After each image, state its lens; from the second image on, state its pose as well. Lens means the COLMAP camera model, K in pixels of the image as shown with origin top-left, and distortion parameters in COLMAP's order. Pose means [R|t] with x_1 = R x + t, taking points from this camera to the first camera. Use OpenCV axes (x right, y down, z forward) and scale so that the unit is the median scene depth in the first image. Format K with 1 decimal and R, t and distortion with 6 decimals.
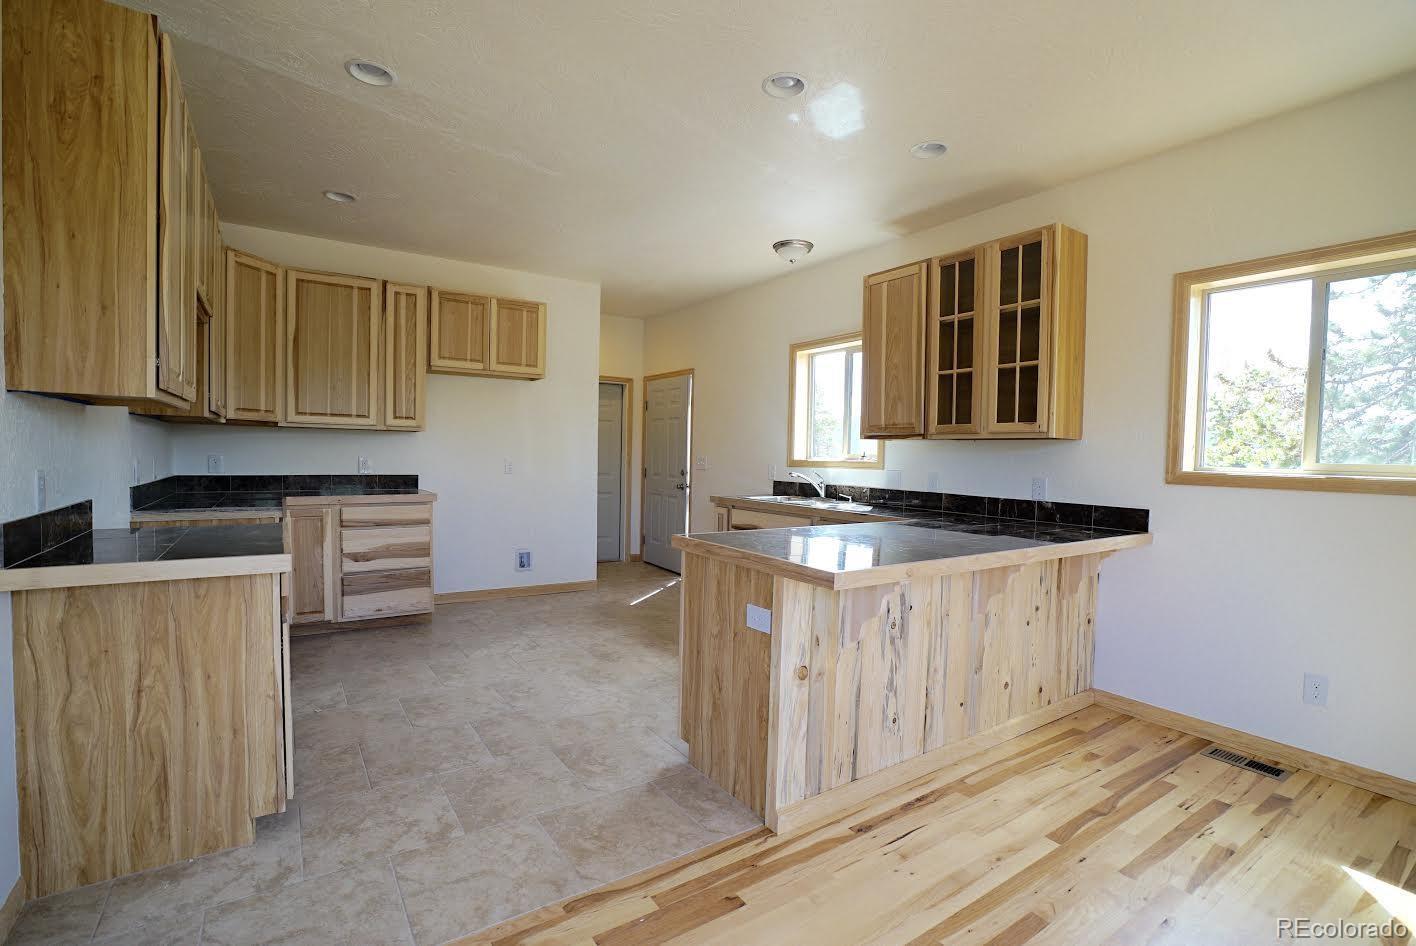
lens RADIAL K [[640.5, 0, 693.8], [0, 640.5, 476.4], [0, 0, 1]] dist [-0.020709, 0.003084]
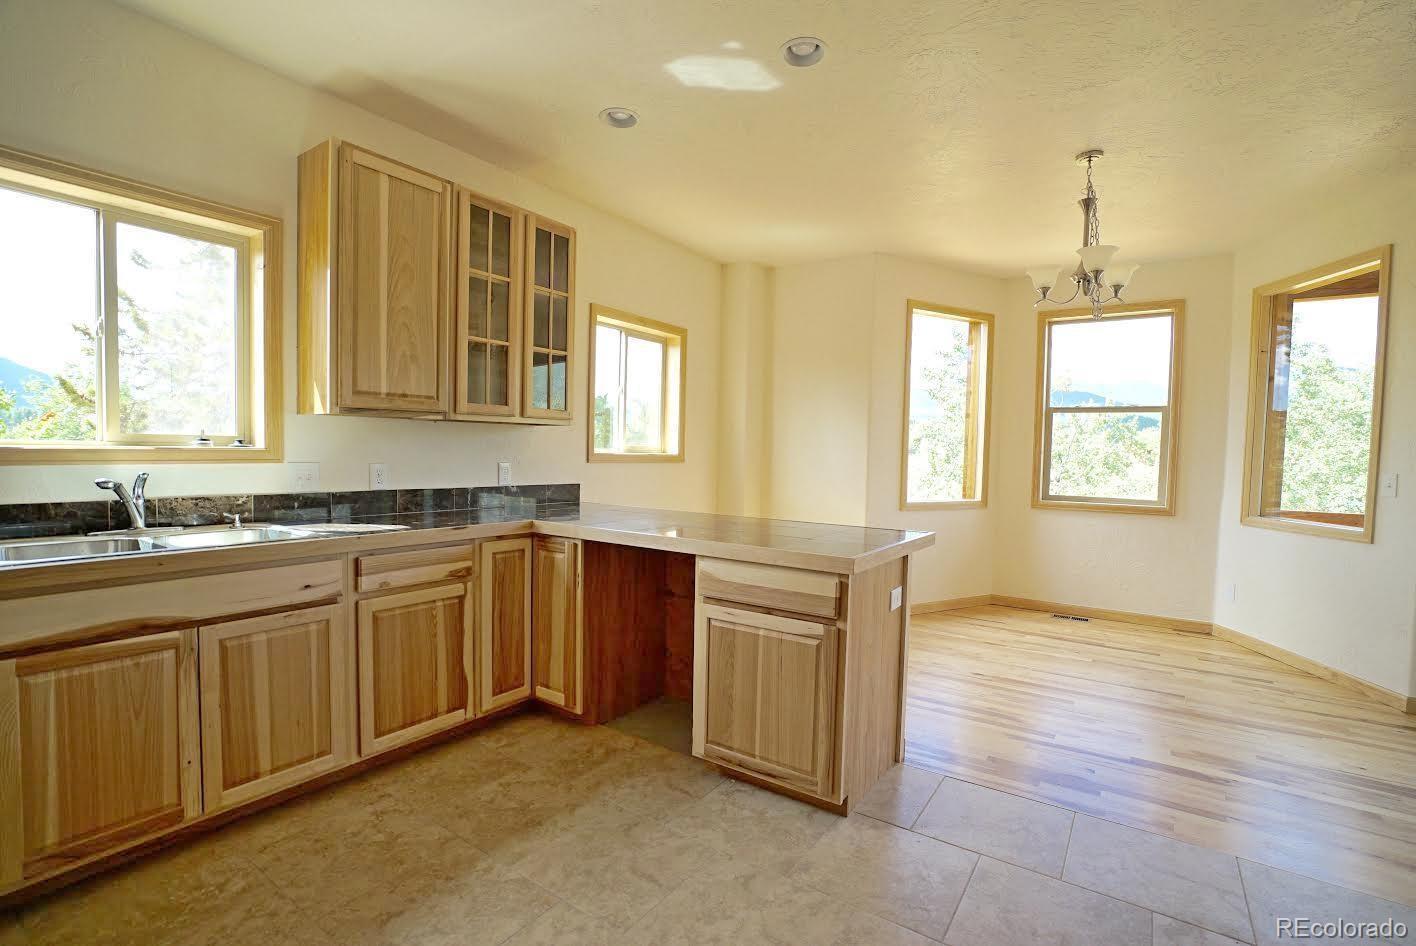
lens RADIAL K [[675.6, 0, 706.3], [0, 675.6, 472.4], [0, 0, 1]] dist [-0.028822, -0.000217]
pose [[-0.366155, -0.059552, 0.928646, -0.712217], [0.004731, 0.997818, 0.065853, -0.066772], [-0.930542, 0.028506, -0.365074, 1.438114]]
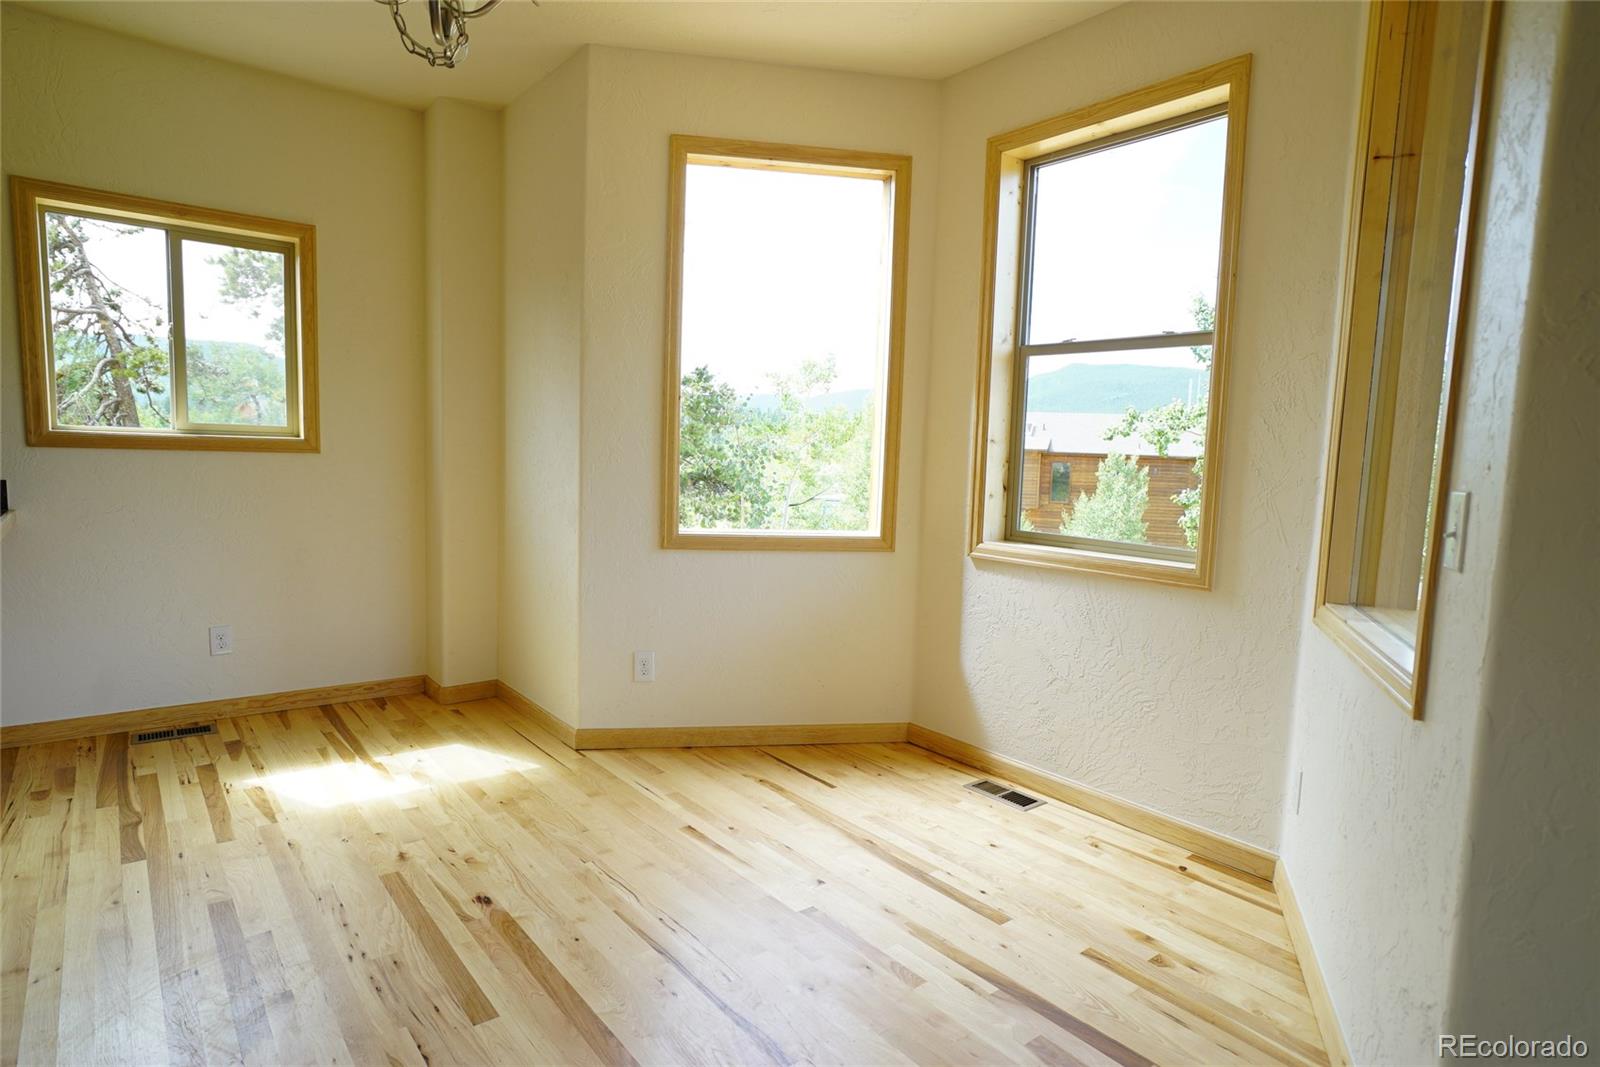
lens RADIAL K [[891.4, 0, 784.6], [0, 891.4, 540.4], [0, 0, 1]] dist [-0.022695, 0.015463]
pose [[-0.058658, -0.122406, 0.990745, -0.475579], [0.001426, 0.992443, 0.122700, -0.007006], [-0.998277, 0.008610, -0.058040, 0.132505]]
